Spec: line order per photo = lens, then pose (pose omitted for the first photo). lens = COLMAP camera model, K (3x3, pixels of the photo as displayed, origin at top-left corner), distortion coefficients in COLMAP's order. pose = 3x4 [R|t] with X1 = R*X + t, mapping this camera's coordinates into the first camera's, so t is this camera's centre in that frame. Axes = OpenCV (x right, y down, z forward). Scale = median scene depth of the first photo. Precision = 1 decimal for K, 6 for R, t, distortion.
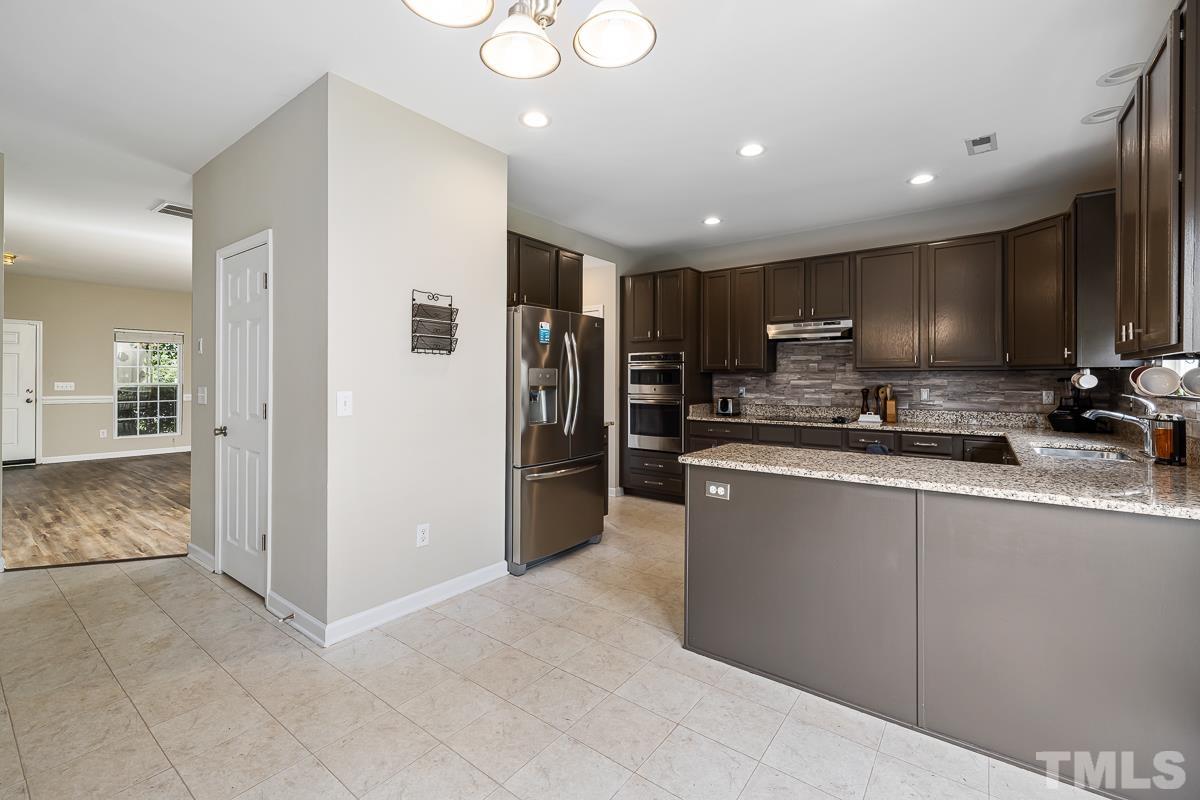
lens RADIAL K [[509.7, 0, 596.0], [0, 509.7, 379.3], [0, 0, 1]] dist [0.001487, -0.000058]
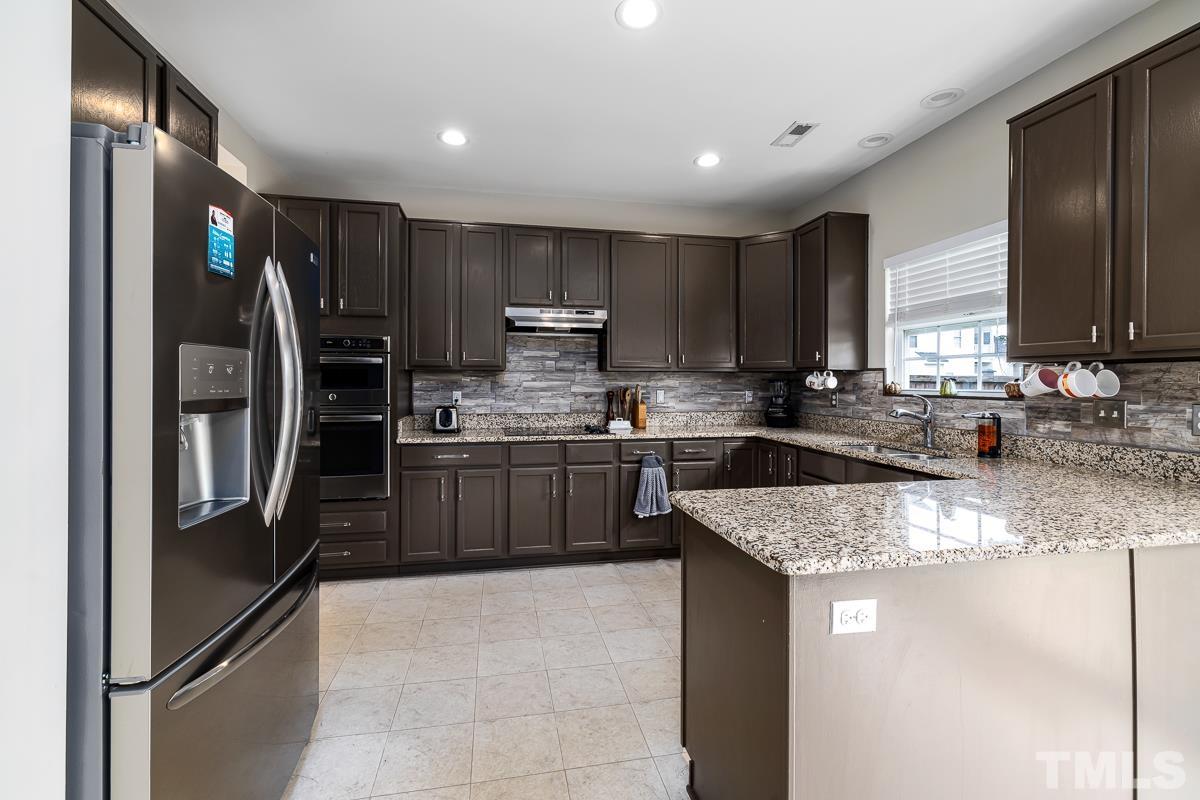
lens RADIAL K [[506.2, 0, 595.7], [0, 506.2, 385.9], [0, 0, 1]] dist [-0.000869, 0.000239]
pose [[0.669817, -0.007124, 0.742492, -0.137197], [-0.000922, 0.999945, 0.010427, 0.000276], [-0.742525, -0.007669, 0.669774, 0.443817]]
